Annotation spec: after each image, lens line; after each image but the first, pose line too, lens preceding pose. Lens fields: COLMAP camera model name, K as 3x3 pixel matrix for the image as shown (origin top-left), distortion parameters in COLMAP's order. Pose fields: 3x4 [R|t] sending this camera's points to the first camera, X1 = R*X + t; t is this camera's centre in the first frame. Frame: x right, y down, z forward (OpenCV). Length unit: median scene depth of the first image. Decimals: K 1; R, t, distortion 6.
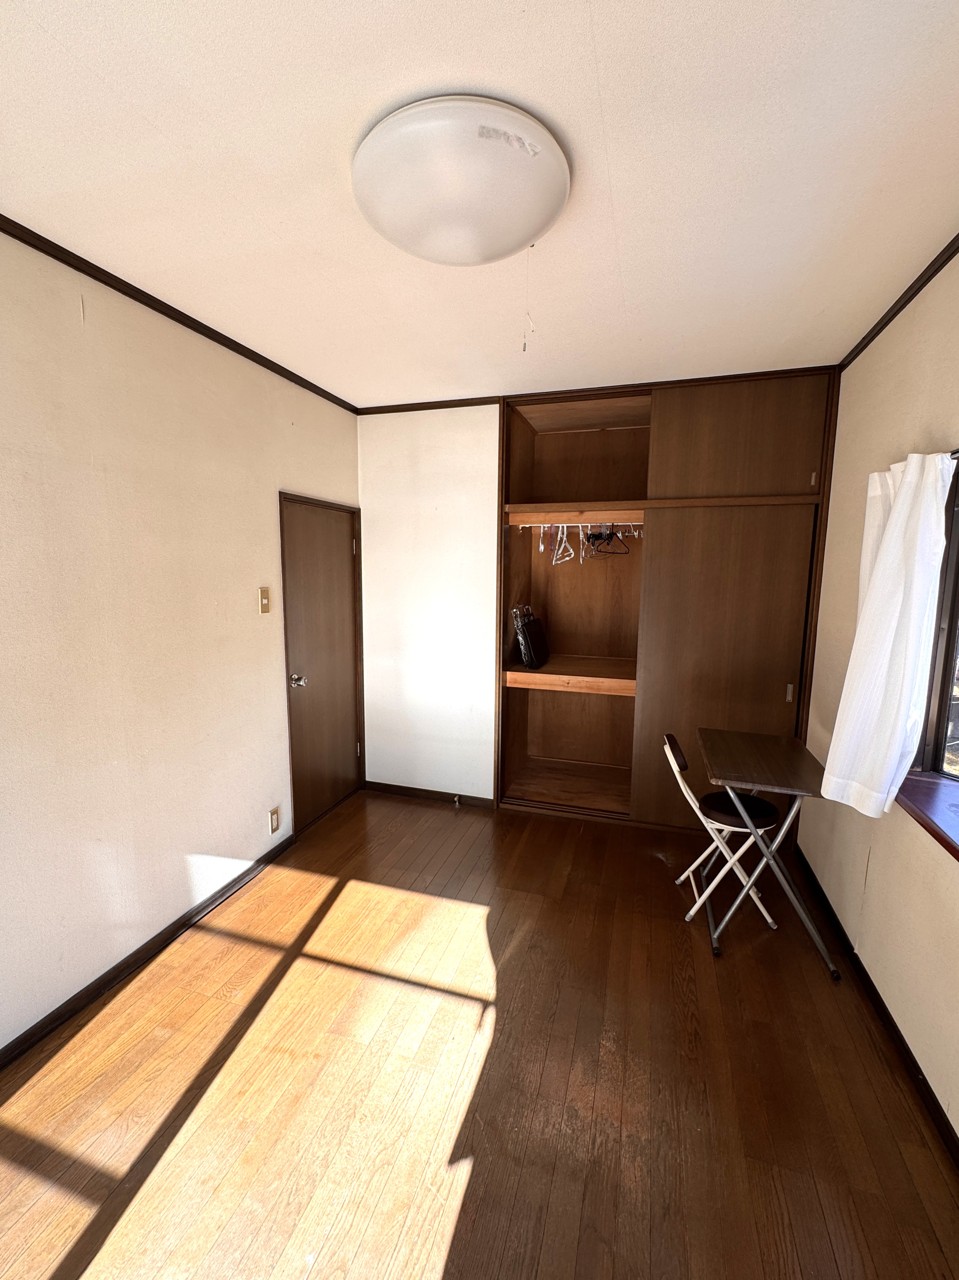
lens RADIAL K [[523.8, 0, 479.5], [0, 523.8, 640.0], [0, 0, 1]] dist [0.000136, 0.000026]
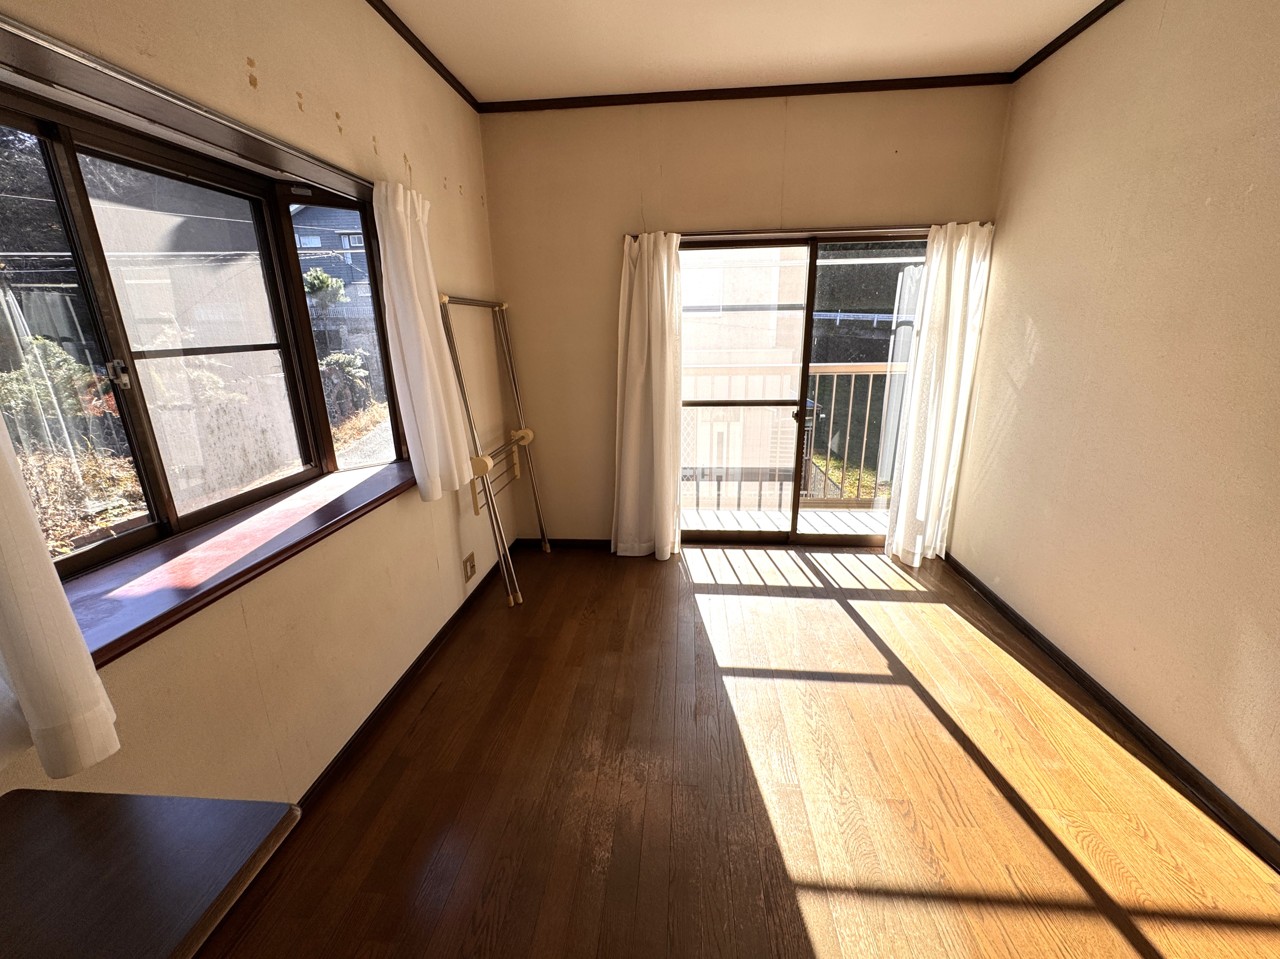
lens RADIAL K [[523.8, 0, 640.0], [0, 523.8, 479.5], [0, 0, 1]] dist [0.000136, 0.000026]
pose [[-0.973966, 0.073531, -0.214438, 0.344581], [-0.018846, 0.916397, 0.399827, -0.120640], [0.225910, 0.393459, -0.891154, 1.625268]]
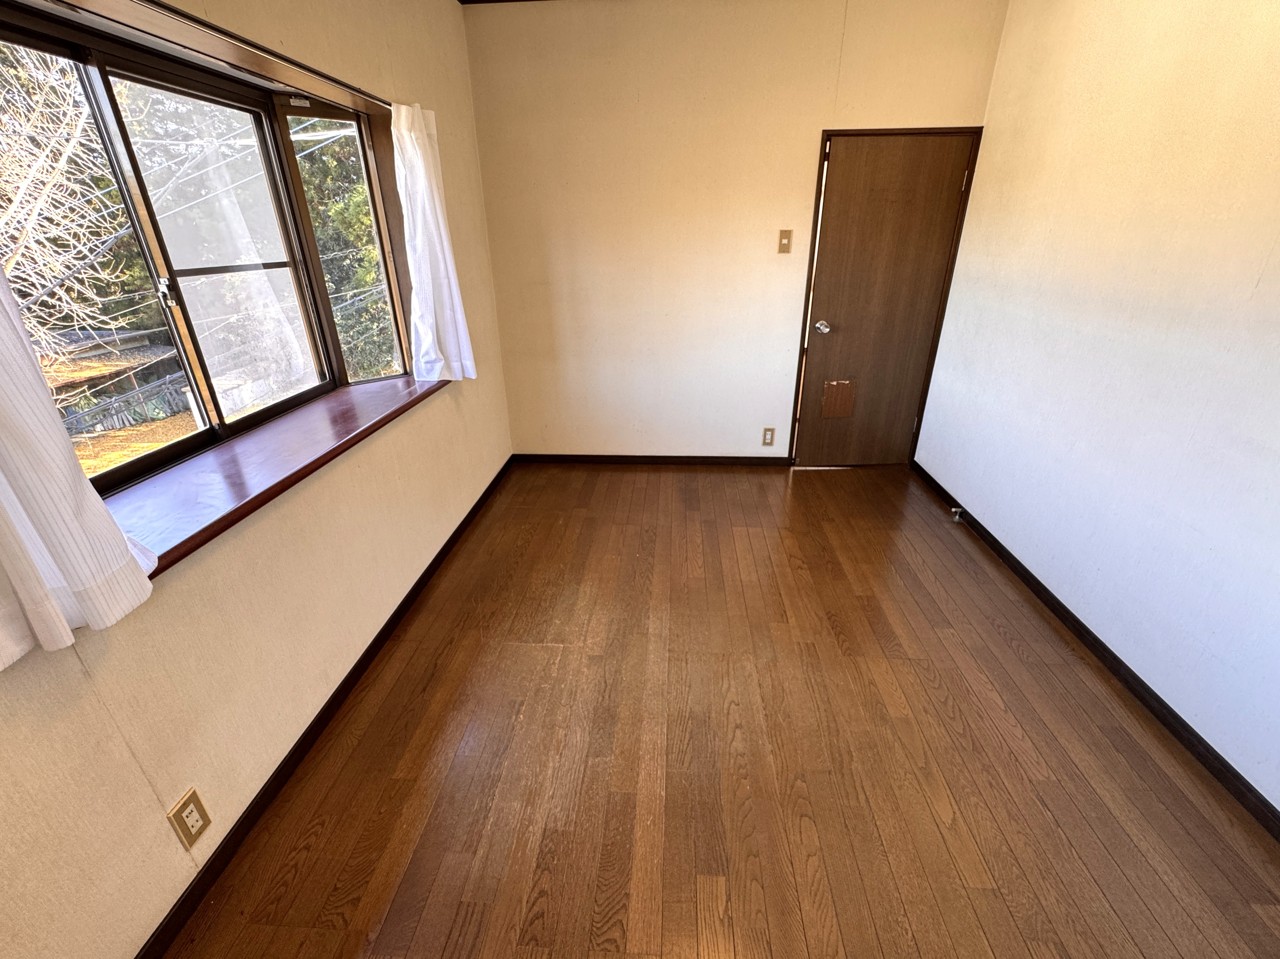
lens RADIAL K [[540.5, 0, 621.4], [0, 540.5, 482.2], [0, 0, 1]] dist [0.001427, 0.000300]
pose [[-0.977461, 0.109628, -0.180421, 0.499584], [-0.001073, 0.852016, 0.523515, -0.185073], [0.211114, 0.511909, -0.832695, 2.123569]]
